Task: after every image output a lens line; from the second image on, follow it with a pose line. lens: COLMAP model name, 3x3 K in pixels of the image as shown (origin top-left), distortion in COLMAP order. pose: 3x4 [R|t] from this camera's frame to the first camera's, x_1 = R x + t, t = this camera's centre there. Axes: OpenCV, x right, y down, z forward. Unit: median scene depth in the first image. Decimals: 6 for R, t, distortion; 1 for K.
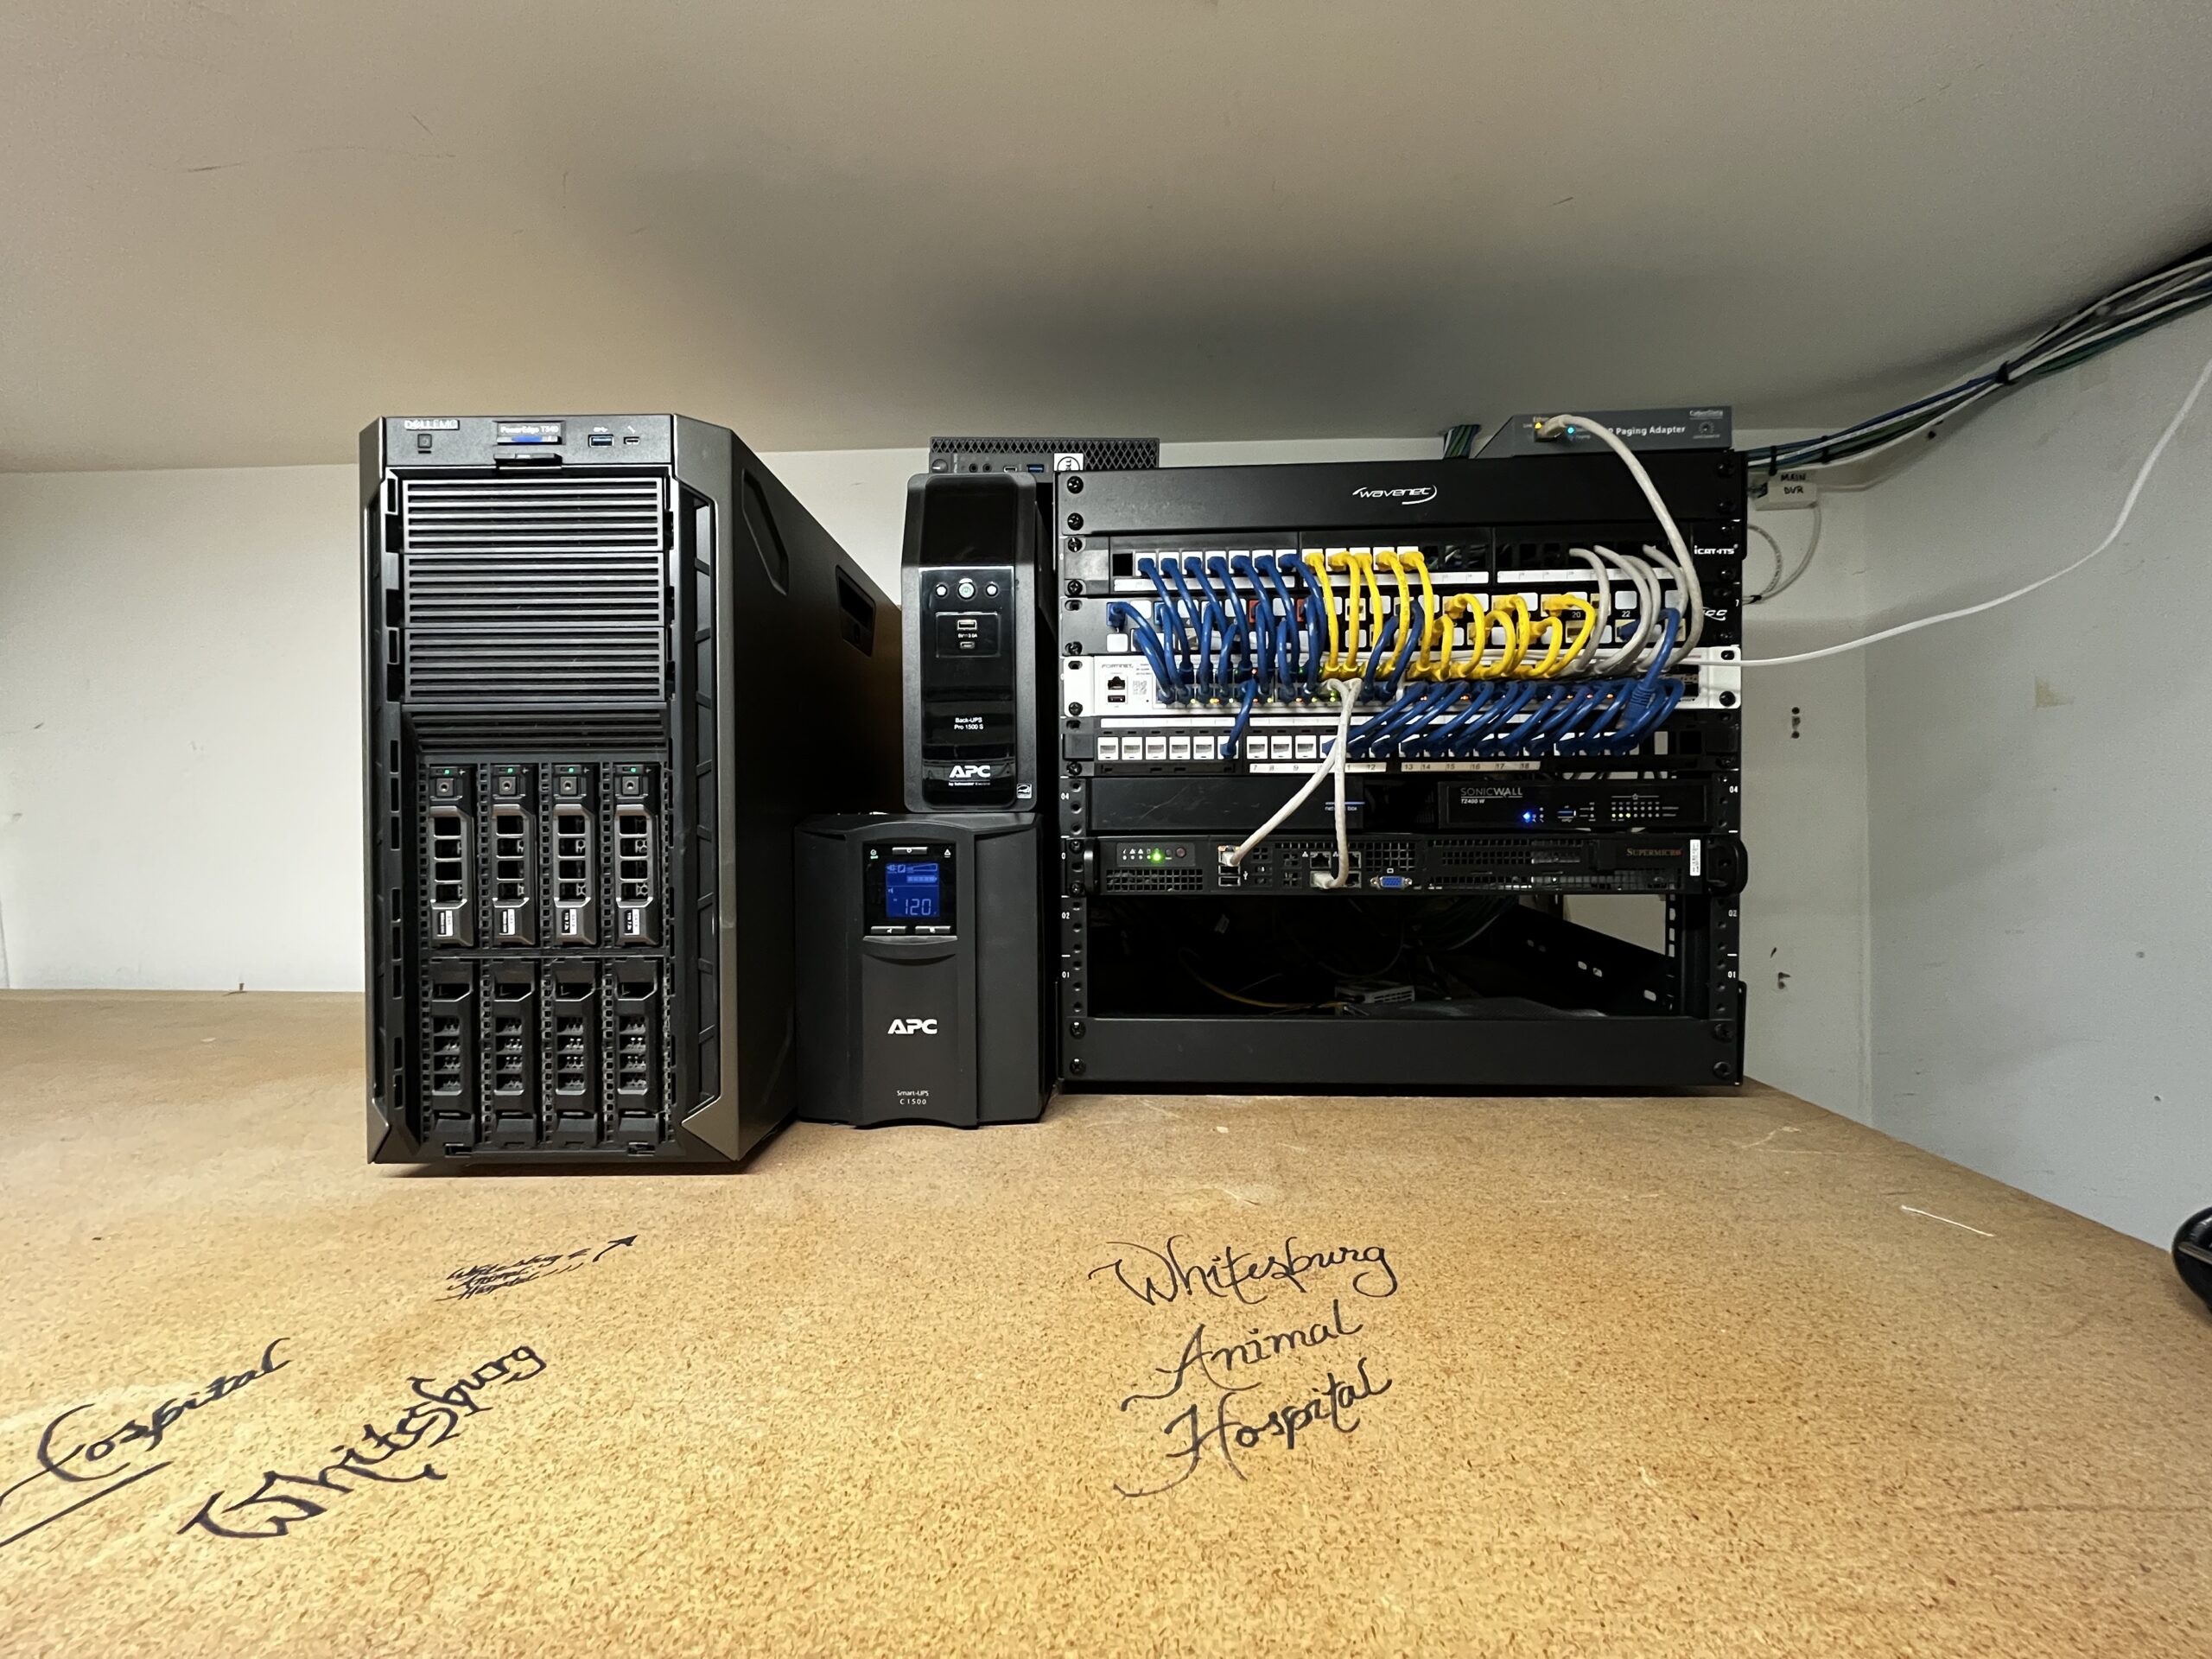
lens RADIAL K [[893.4, 0, 1106.0], [0, 893.4, 829.5], [0, 0, 1]] dist [-0.003752, 0.000781]
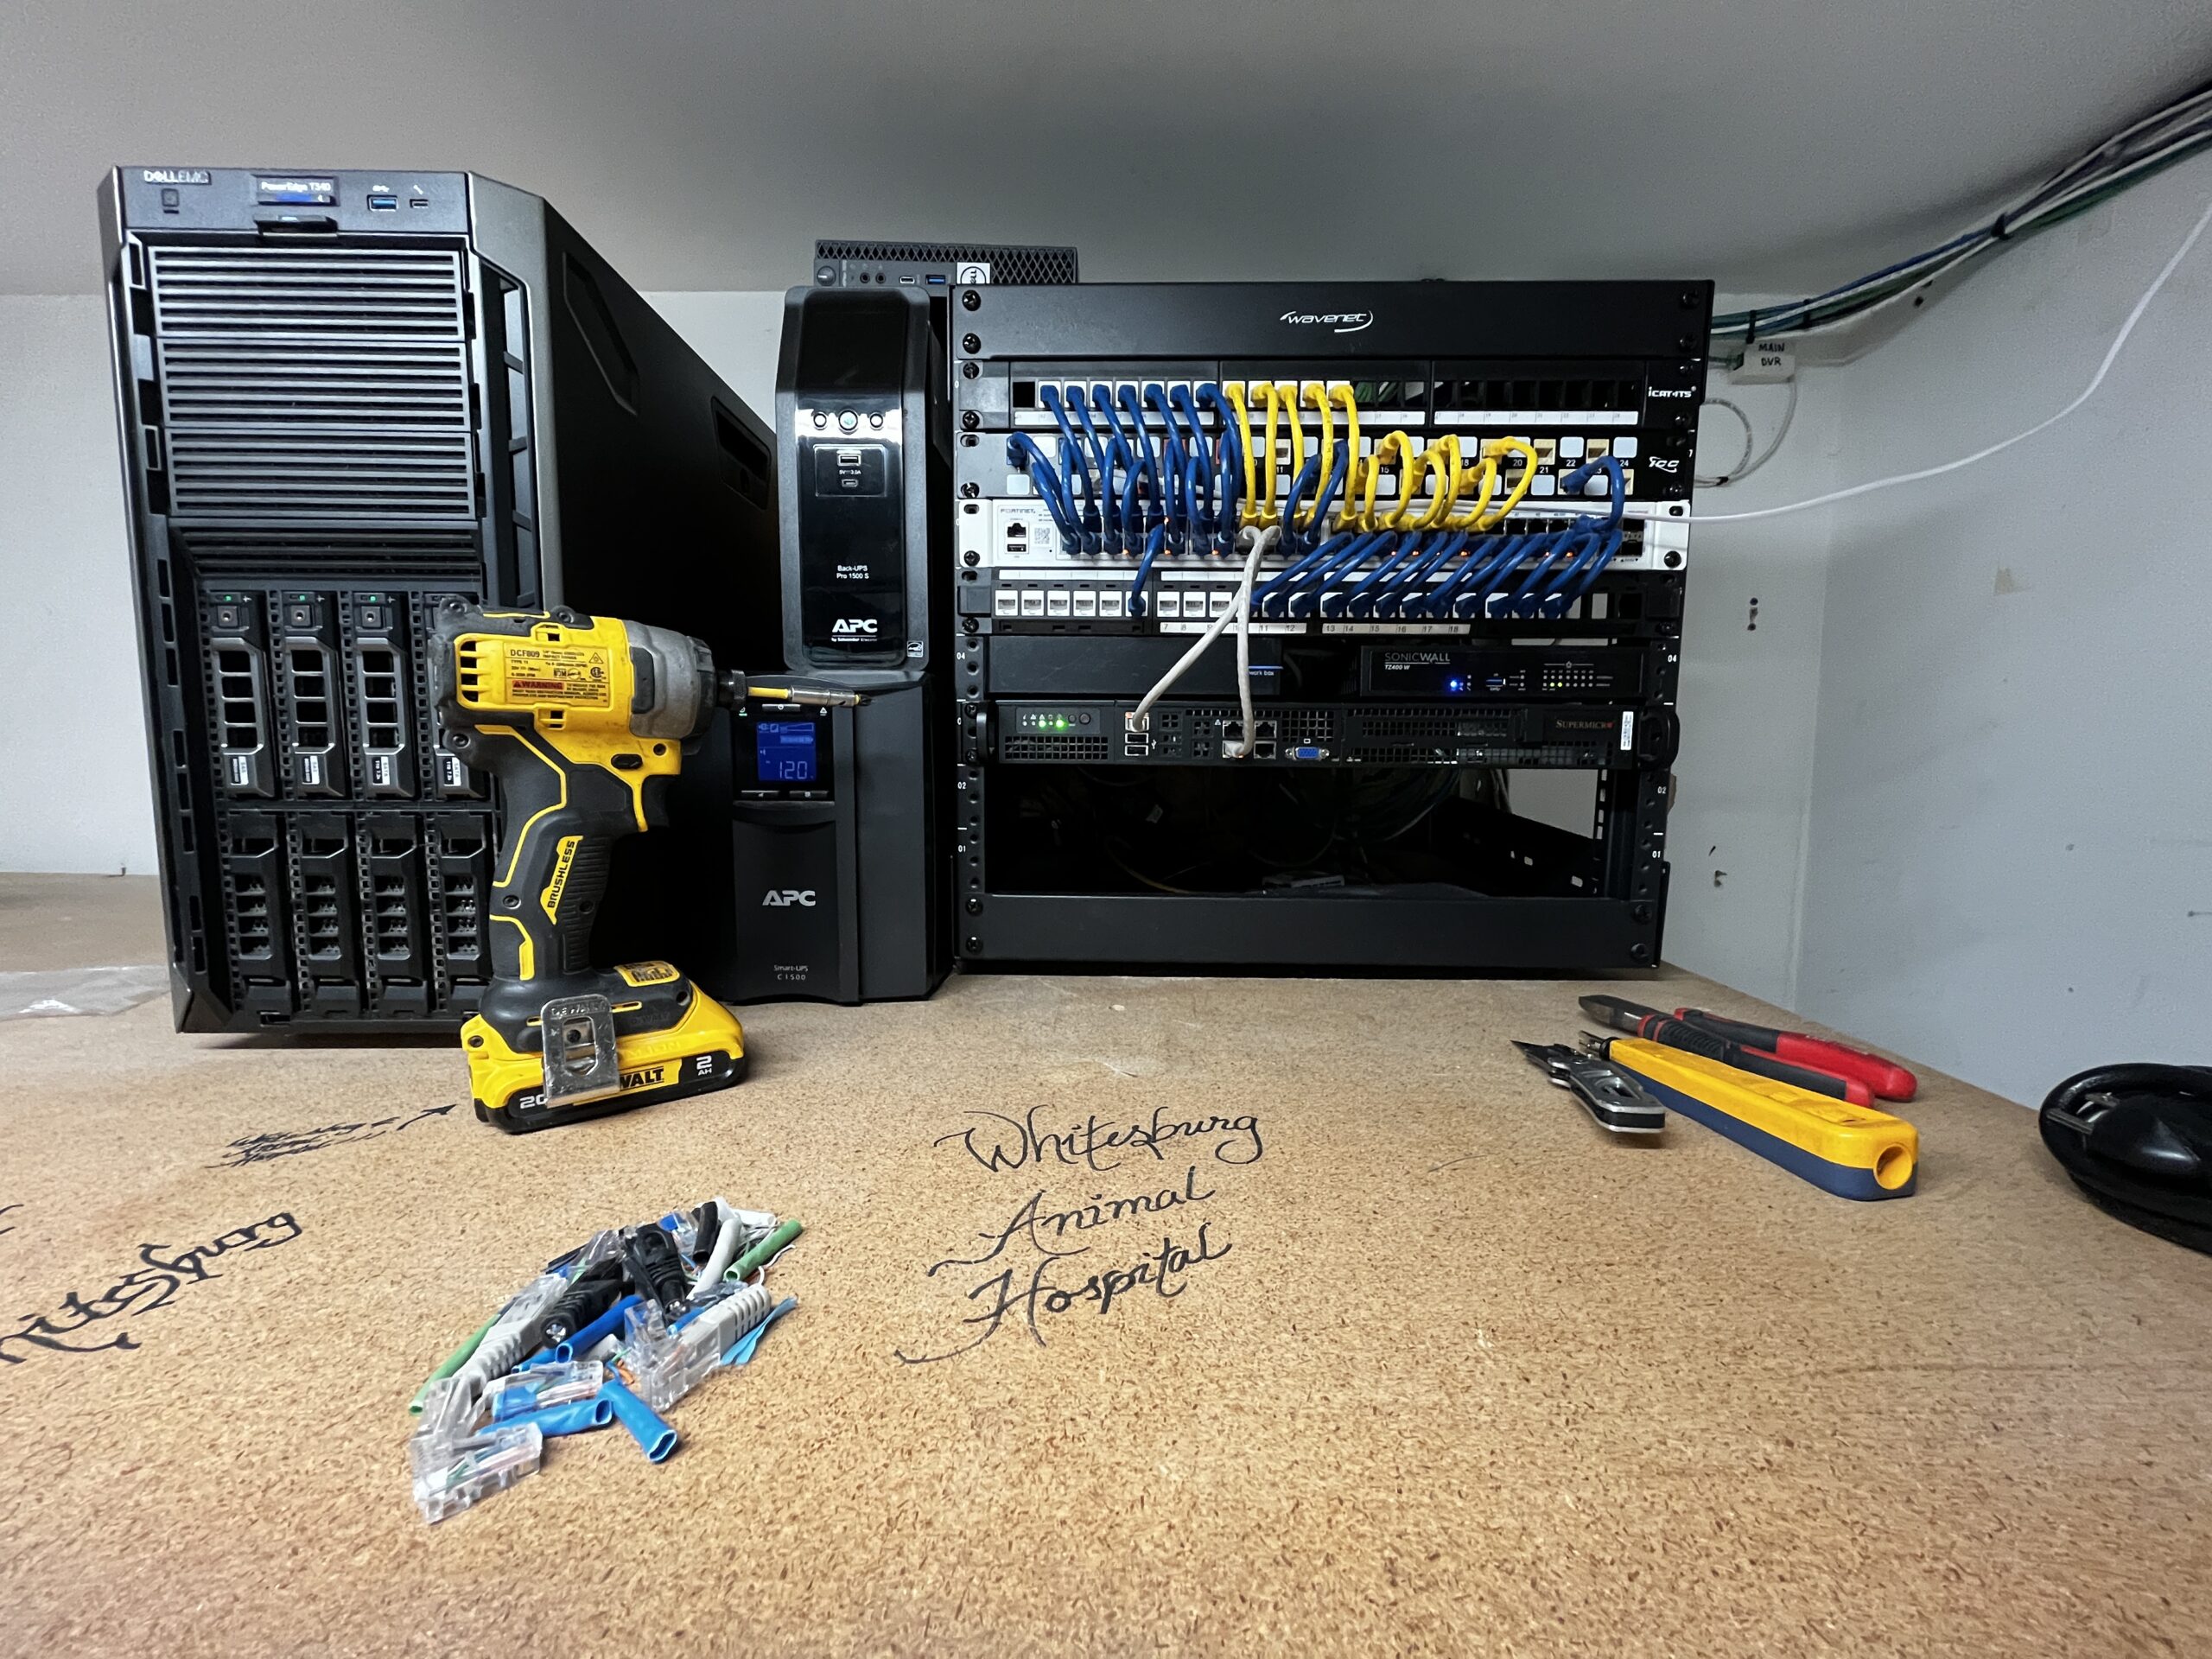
lens RADIAL K [[893.4, 0, 1106.0], [0, 893.4, 829.5], [0, 0, 1]] dist [-0.003752, 0.000781]
pose [[0.999497, 0.011198, 0.029679, 0.101621], [-0.013939, 0.995490, 0.093838, 0.067667], [-0.028494, -0.094204, 0.995145, 0.080631]]
